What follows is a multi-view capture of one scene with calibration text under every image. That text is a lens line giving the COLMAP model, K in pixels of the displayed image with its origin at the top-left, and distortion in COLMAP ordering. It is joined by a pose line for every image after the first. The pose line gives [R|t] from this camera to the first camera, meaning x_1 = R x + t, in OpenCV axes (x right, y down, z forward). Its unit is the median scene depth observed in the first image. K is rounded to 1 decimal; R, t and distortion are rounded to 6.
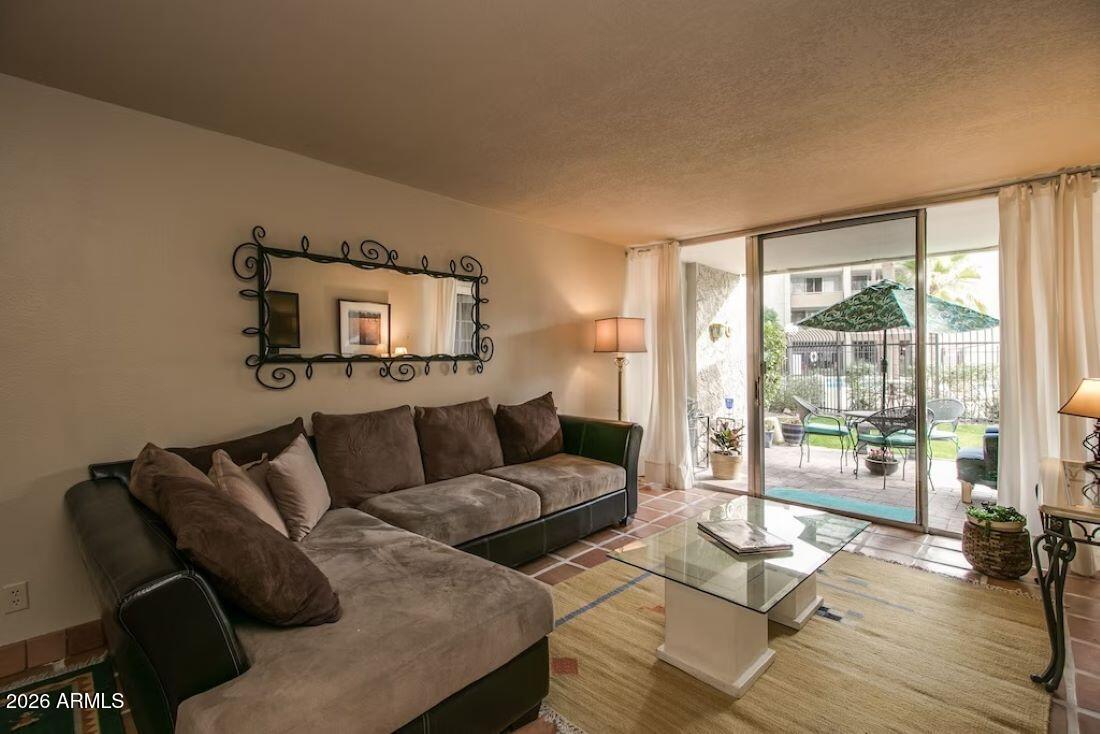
lens RADIAL K [[513.5, 0, 551.7], [0, 513.5, 356.6], [0, 0, 1]] dist [0.017328, -0.009536]
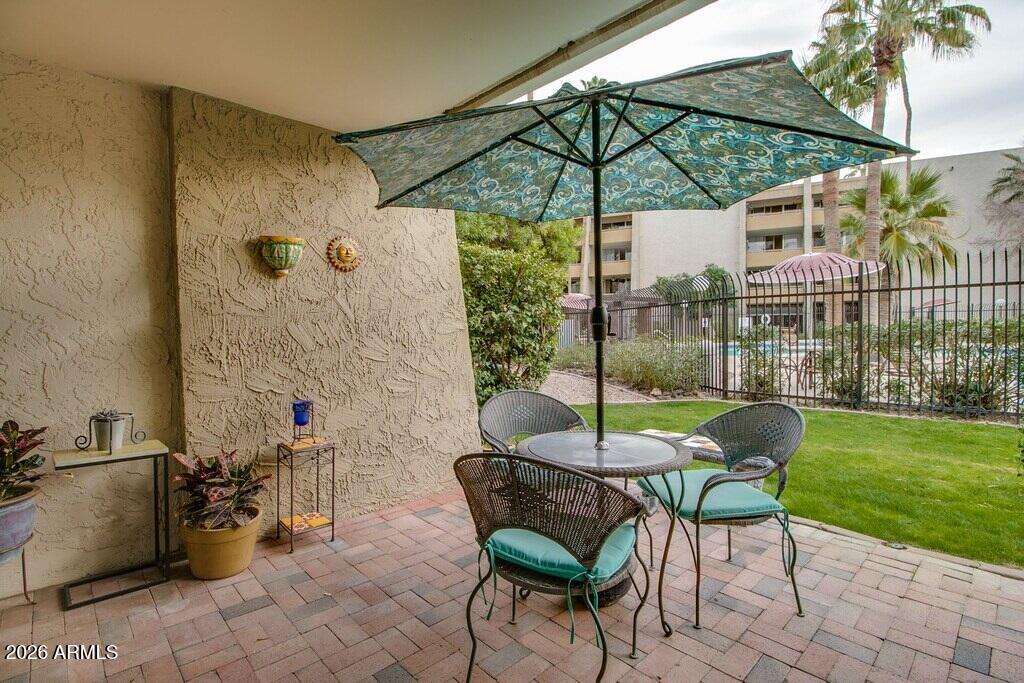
lens RADIAL K [[478.0, 0, 513.0], [0, 478.0, 337.4], [0, 0, 1]] dist [0.017328, -0.009536]
pose [[0.998262, -0.013350, -0.057395, 0.231857], [0.015157, 0.999399, 0.031173, 0.005711], [0.056944, -0.031989, 0.997865, 0.246530]]
